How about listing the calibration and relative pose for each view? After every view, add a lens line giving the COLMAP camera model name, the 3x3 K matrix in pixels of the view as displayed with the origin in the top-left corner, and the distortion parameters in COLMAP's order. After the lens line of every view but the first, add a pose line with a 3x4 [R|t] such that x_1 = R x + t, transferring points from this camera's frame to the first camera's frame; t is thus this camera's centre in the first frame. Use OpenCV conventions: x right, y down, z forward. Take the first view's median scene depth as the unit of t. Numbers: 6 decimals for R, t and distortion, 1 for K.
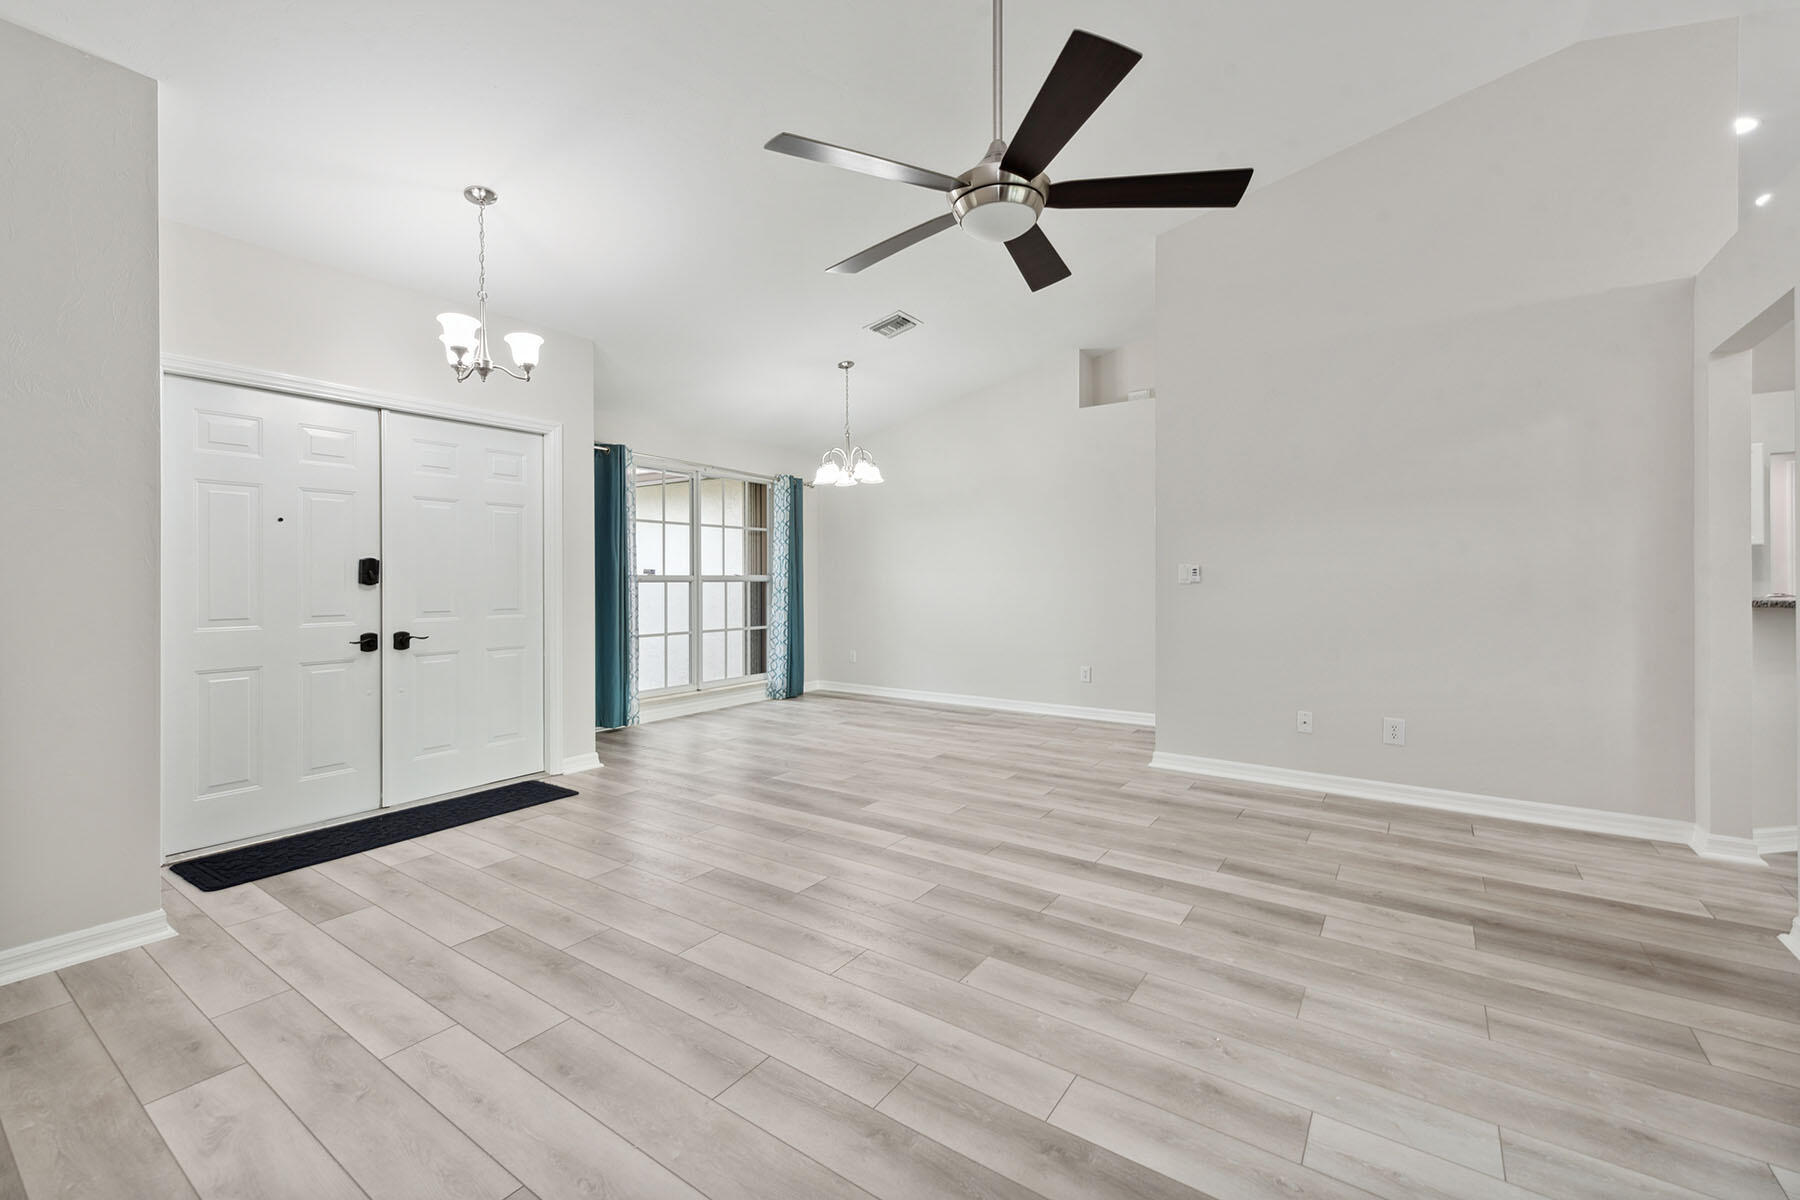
lens RADIAL K [[747.0, 0, 899.3], [0, 747.0, 575.6], [0, 0, 1]] dist [0.006854, -0.001864]
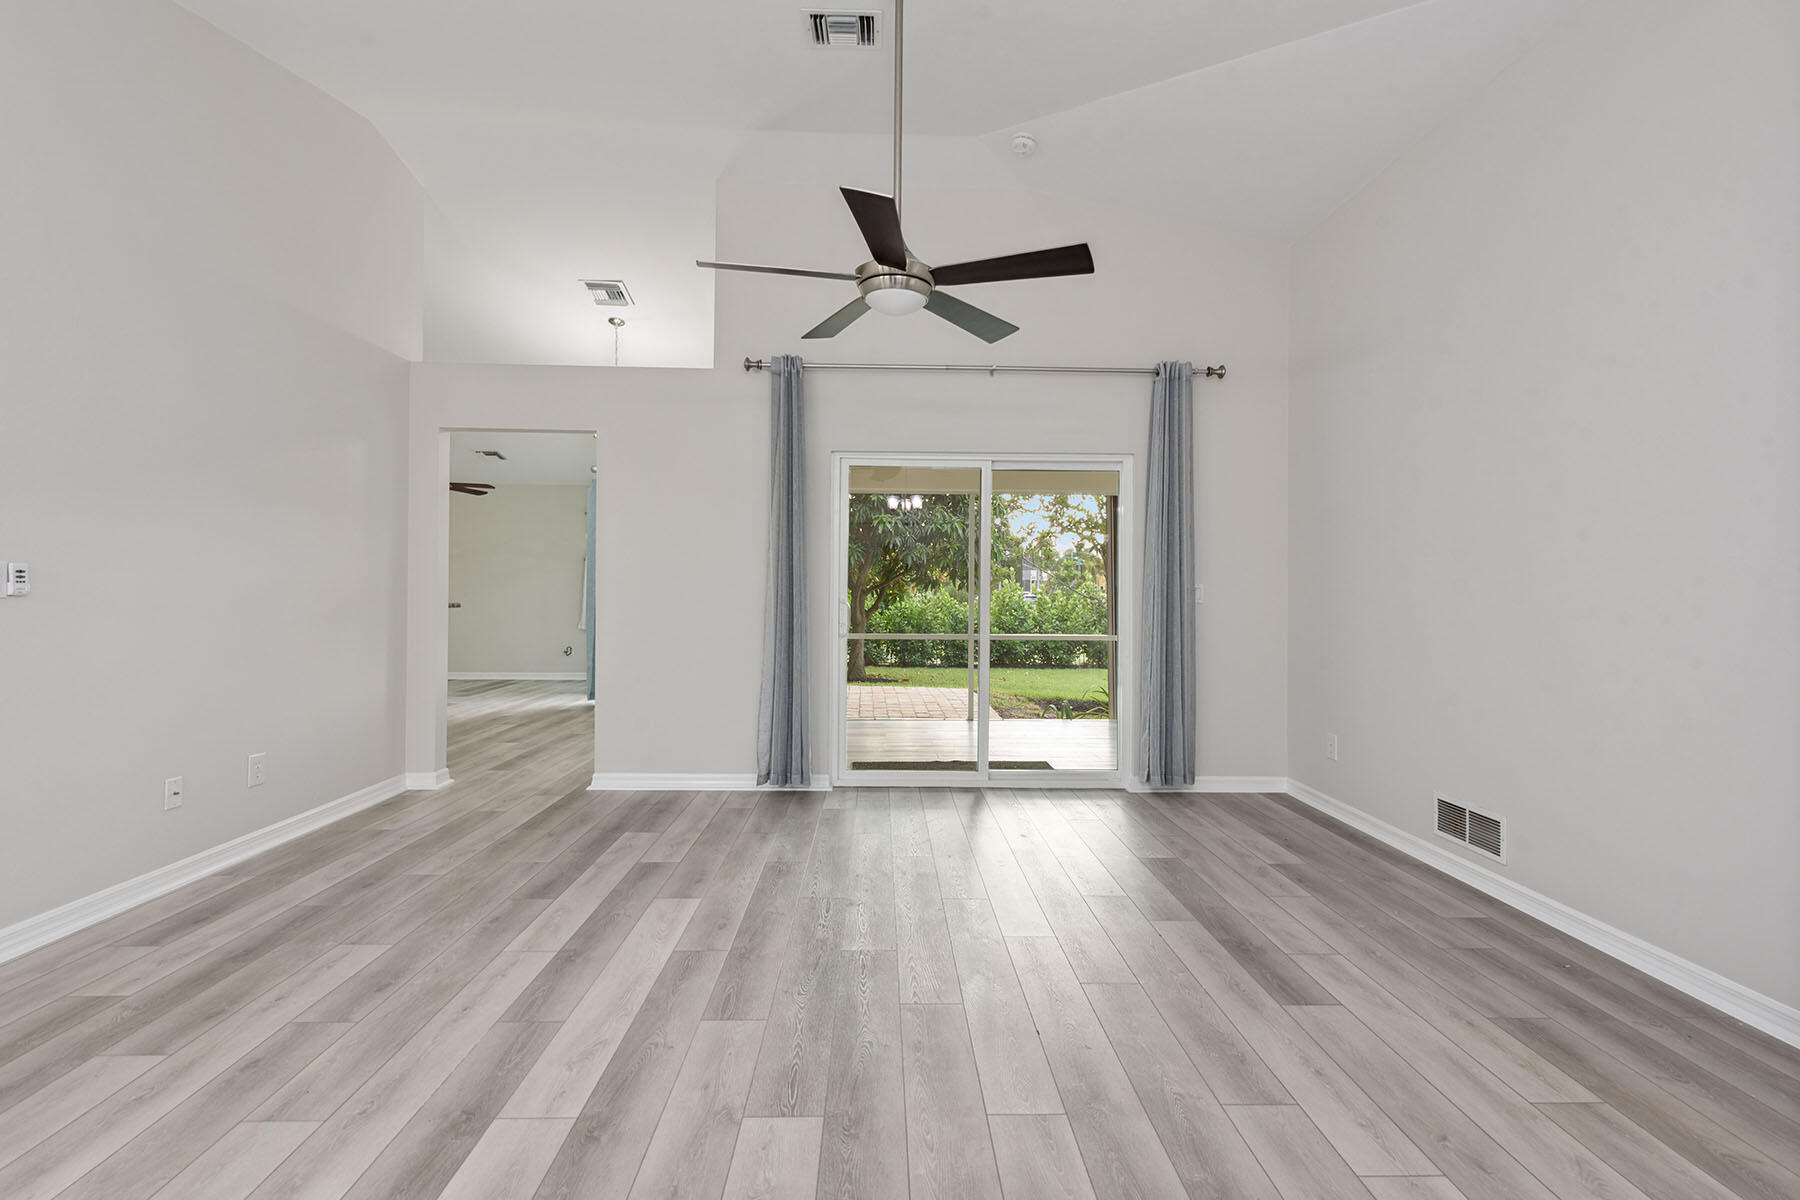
lens RADIAL K [[783.5, 0, 905.8], [0, 783.5, 579.9], [0, 0, 1]] dist [0.013885, -0.005295]
pose [[-0.603542, 0.005399, 0.797313, -0.539213], [-0.008310, 0.999880, -0.013062, -0.000087], [-0.797288, -0.014509, -0.603425, 1.052672]]
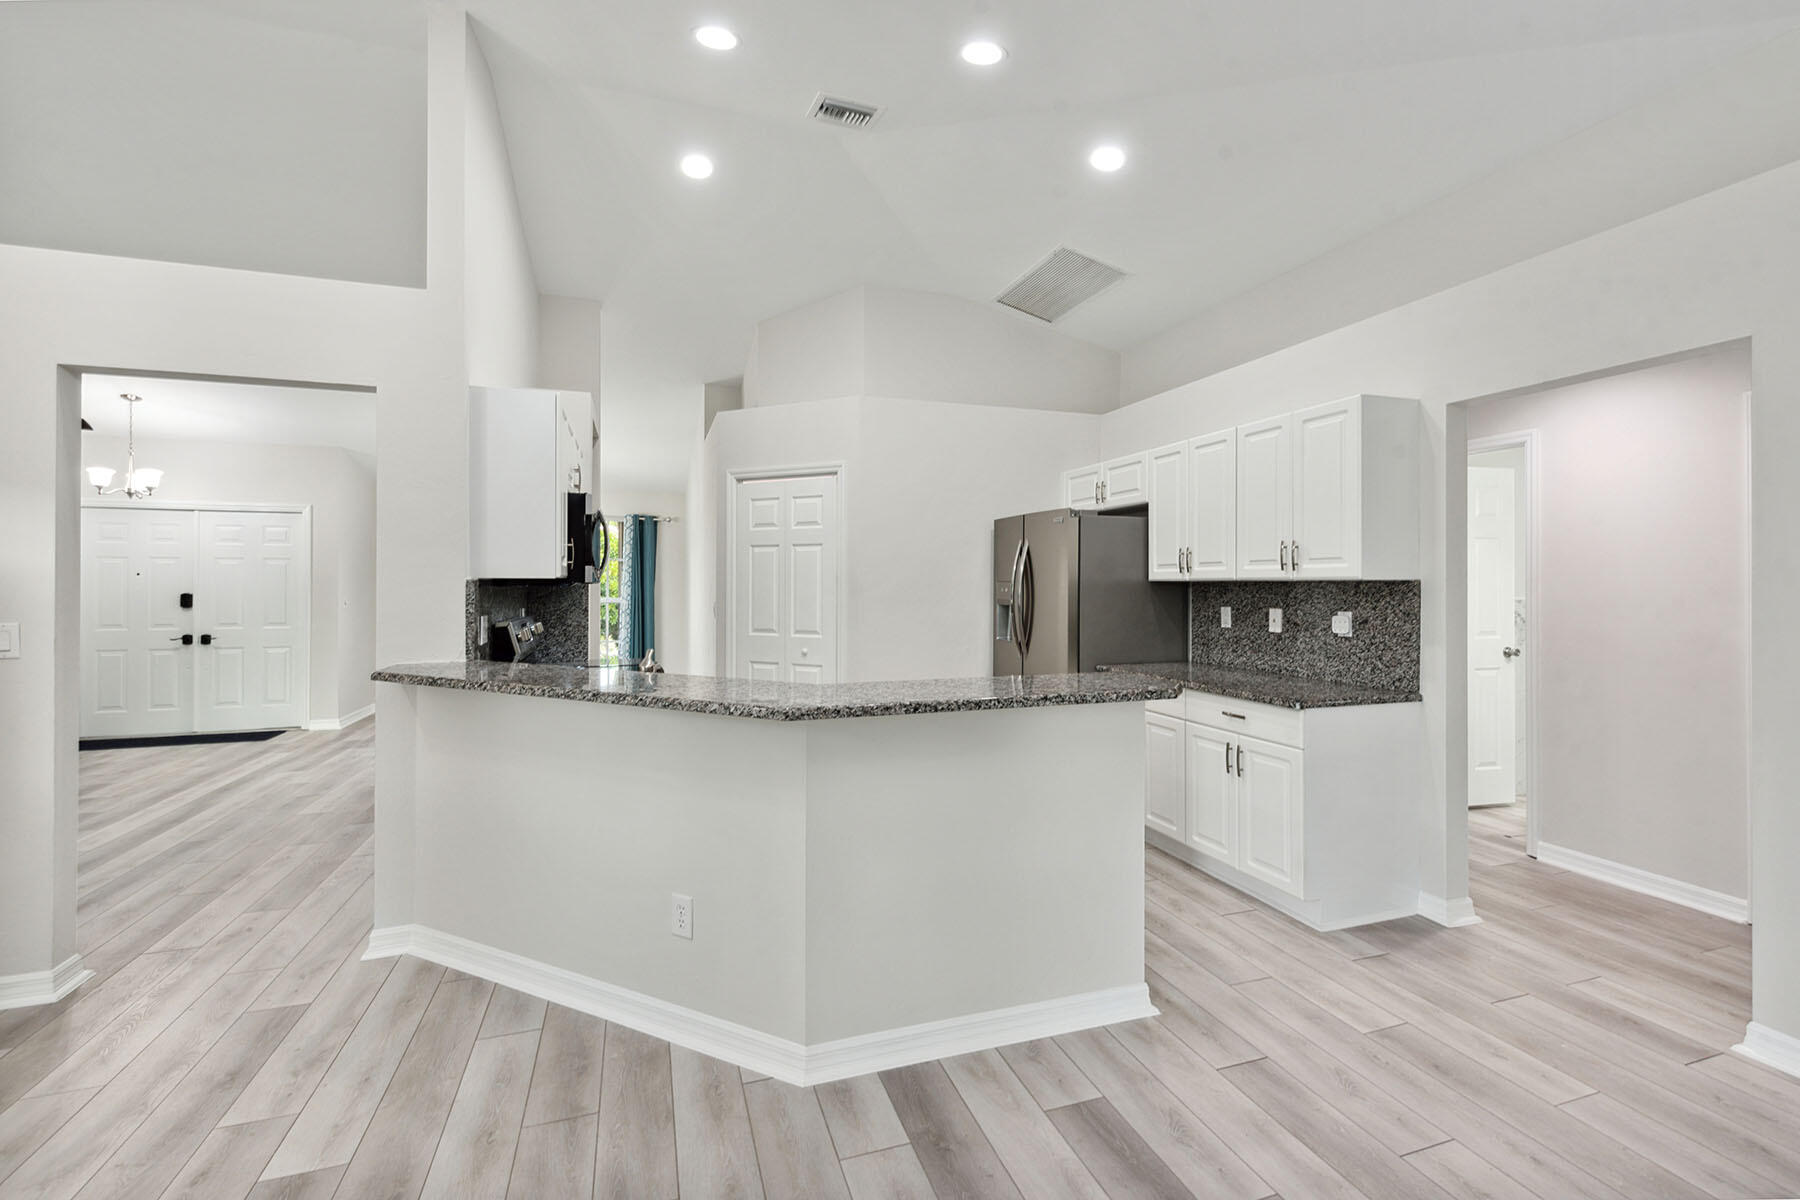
lens RADIAL K [[783.5, 0, 890.4], [0, 783.5, 583.4], [0, 0, 1]] dist [0.013885, -0.005295]
pose [[0.794794, 0.002848, -0.606873, 1.902649], [-0.002862, 0.999995, 0.000944, -0.056544], [0.606873, 0.000987, 0.794799, 0.542474]]
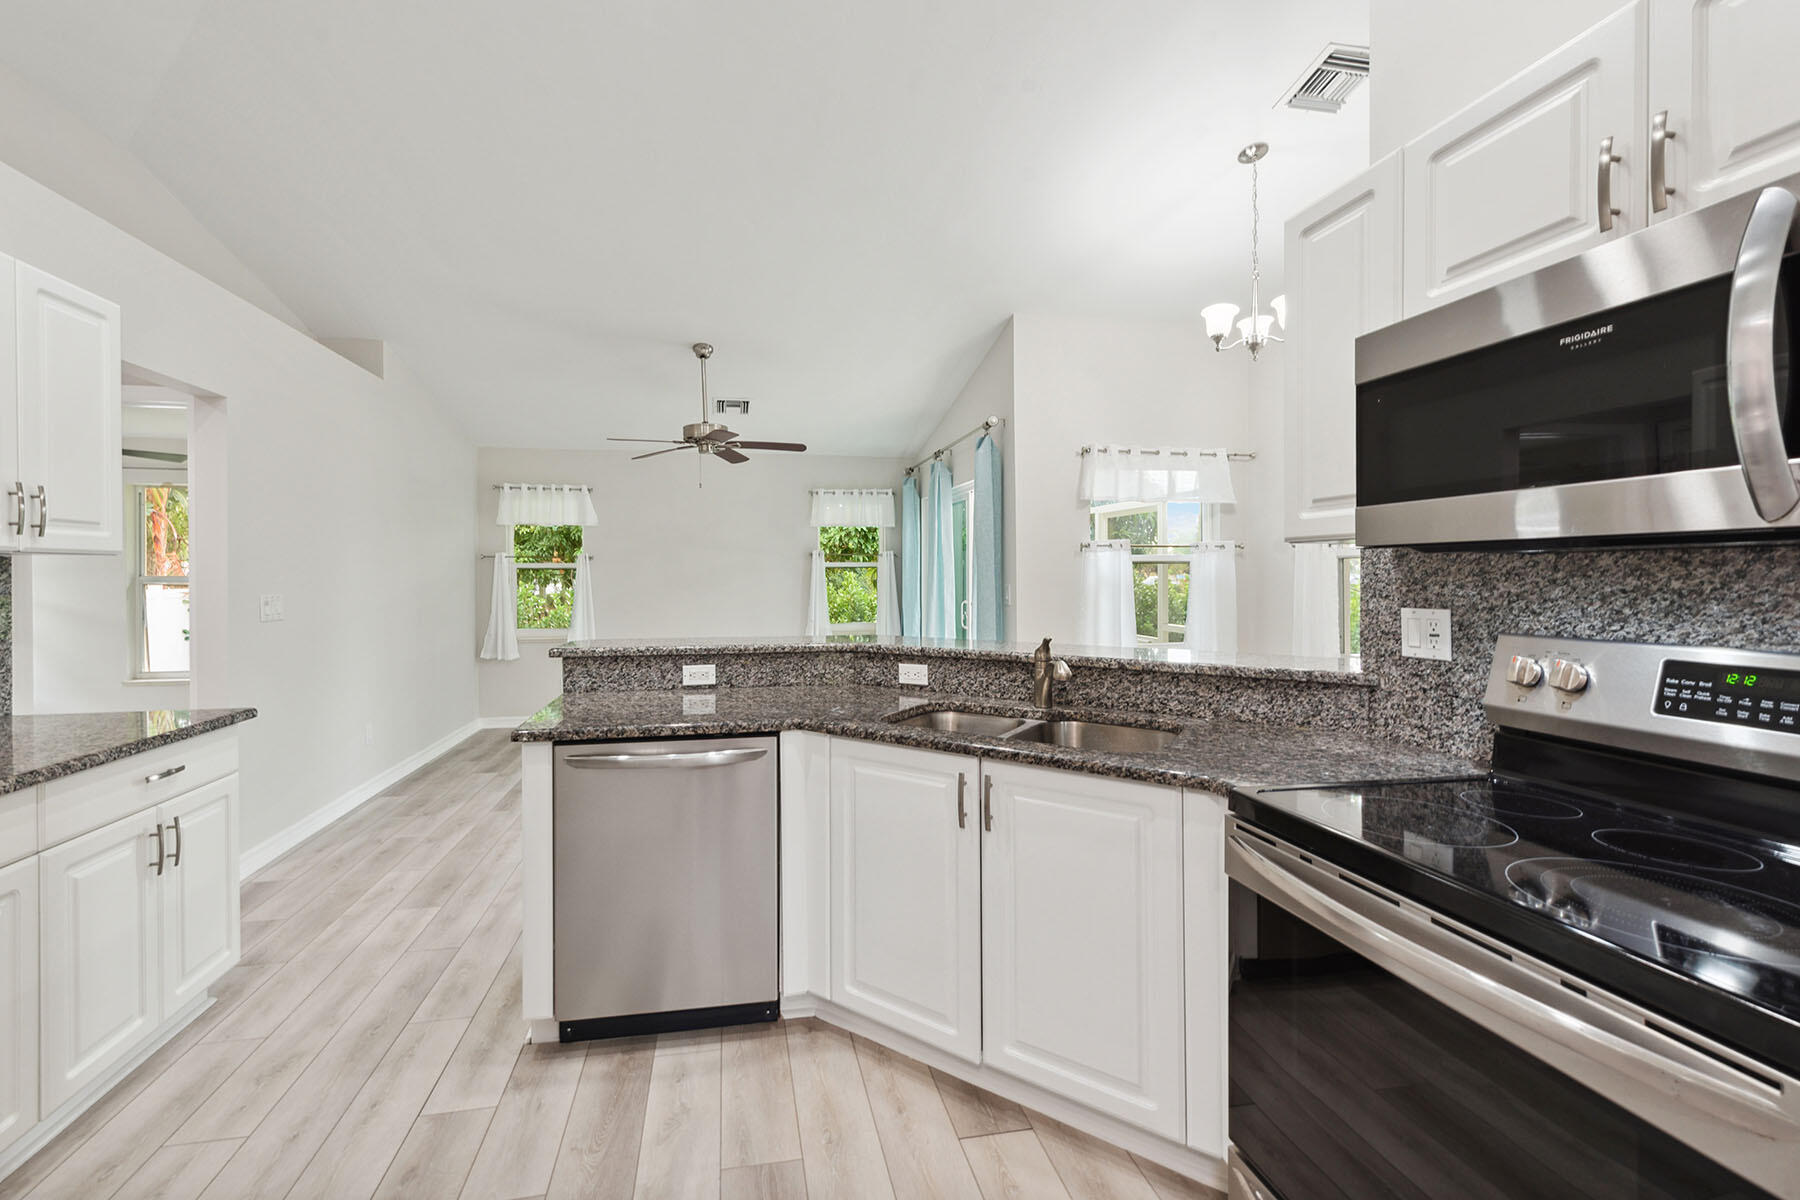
lens RADIAL K [[711.8, 0, 849.9], [0, 711.8, 569.3], [0, 0, 1]] dist [0.011597, -0.003349]
pose [[-0.708027, 0.010100, 0.706113, 0.952858], [0.004703, 0.999943, -0.009587, -0.041215], [-0.706170, -0.003467, -0.708034, 1.538069]]
